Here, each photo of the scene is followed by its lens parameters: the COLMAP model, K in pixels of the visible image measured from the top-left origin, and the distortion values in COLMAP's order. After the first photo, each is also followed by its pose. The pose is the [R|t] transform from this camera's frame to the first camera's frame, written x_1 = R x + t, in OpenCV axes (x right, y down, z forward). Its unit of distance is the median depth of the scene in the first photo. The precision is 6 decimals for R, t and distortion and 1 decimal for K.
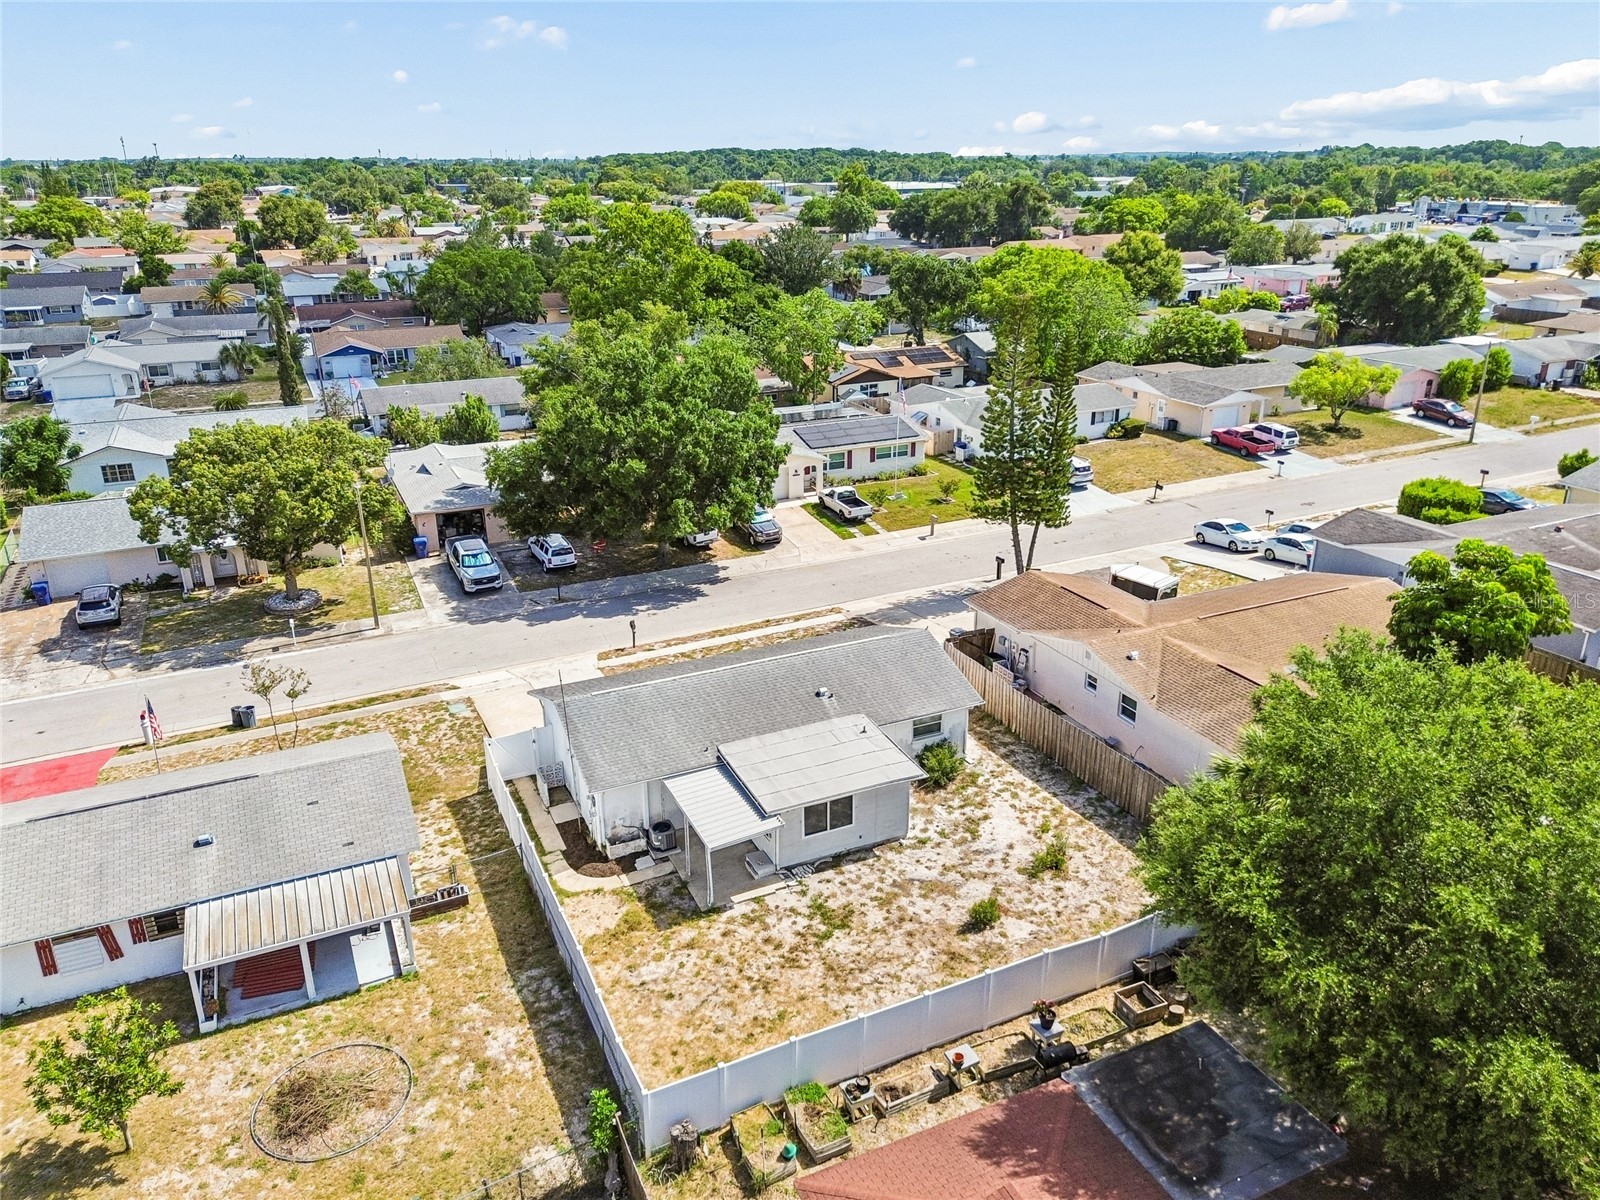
lens RADIAL K [[1153.9, 0, 800.9], [0, 1153.9, 597.1], [0, 0, 1]] dist [0.071654, -0.074576]
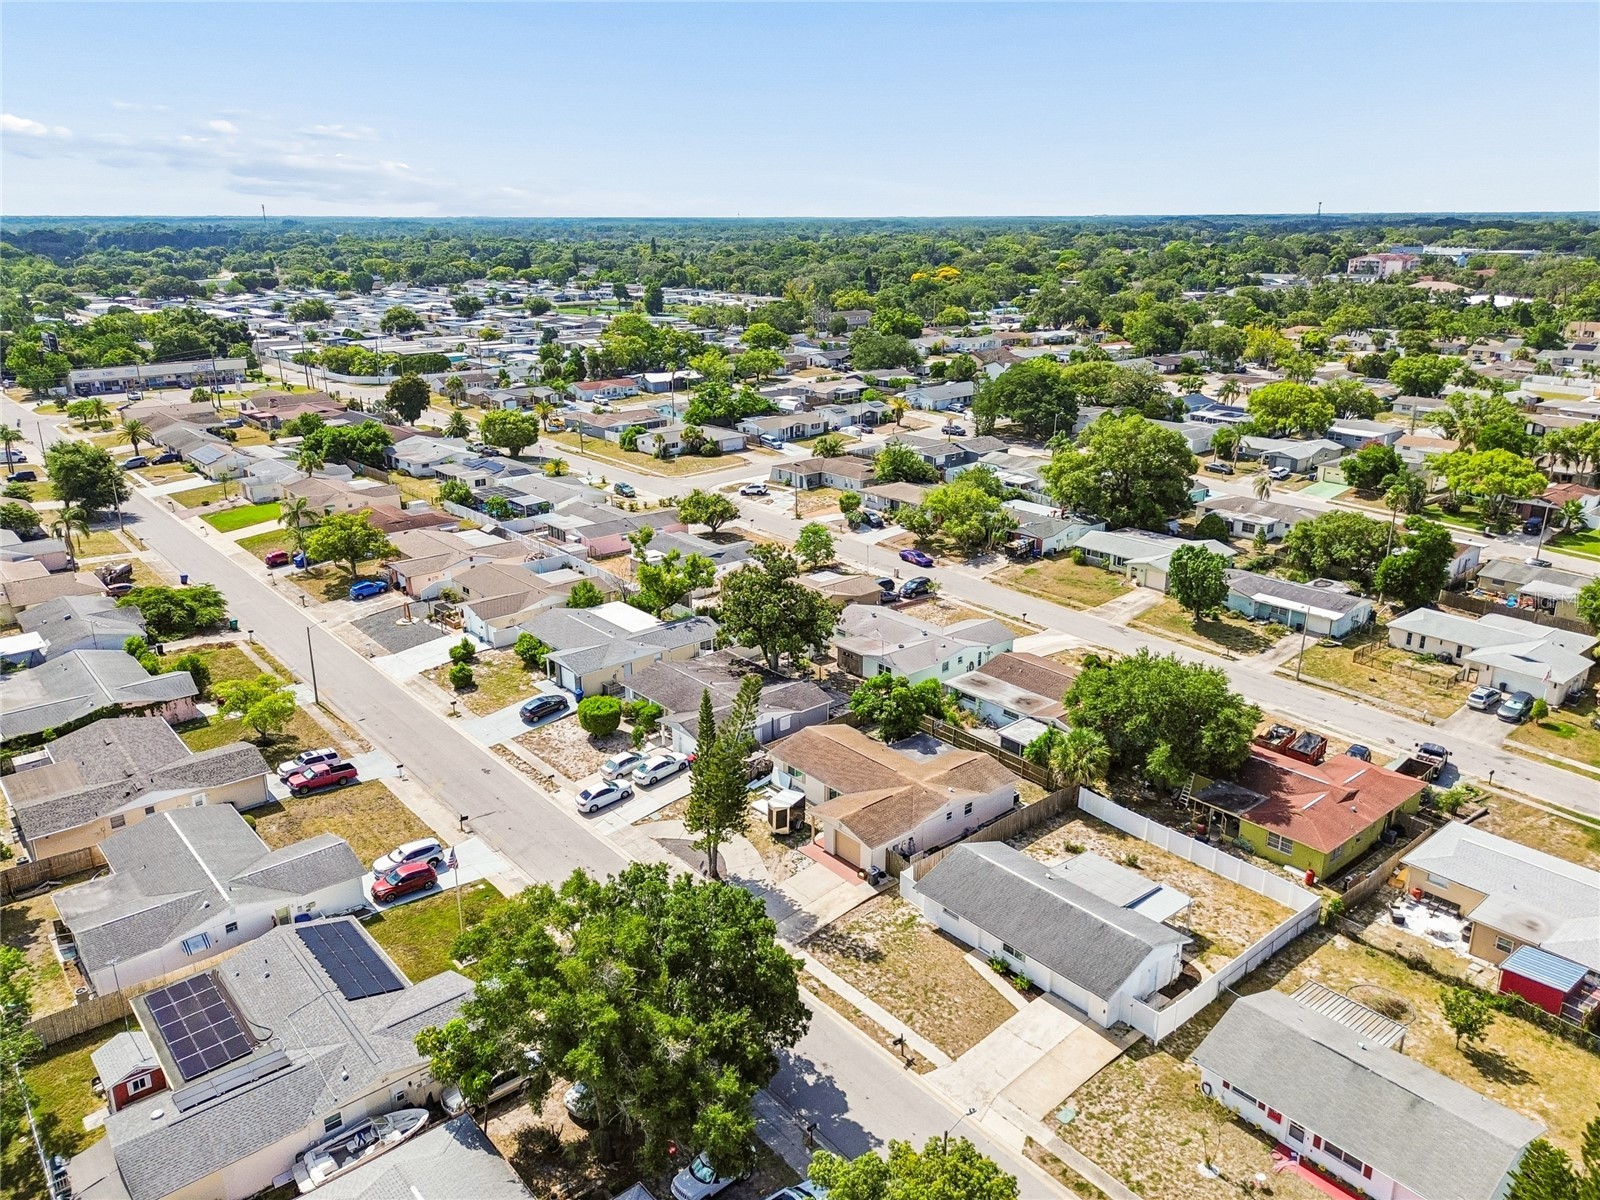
lens RADIAL K [[1137.2, 0, 808.0], [0, 1137.2, 592.4], [0, 0, 1]] dist [0.066573, -0.069586]
pose [[-0.266367, -0.288161, 0.919789, -1.342182], [0.346582, 0.861807, 0.370364, -1.047312], [-0.899405, 0.417435, -0.129686, 1.338290]]
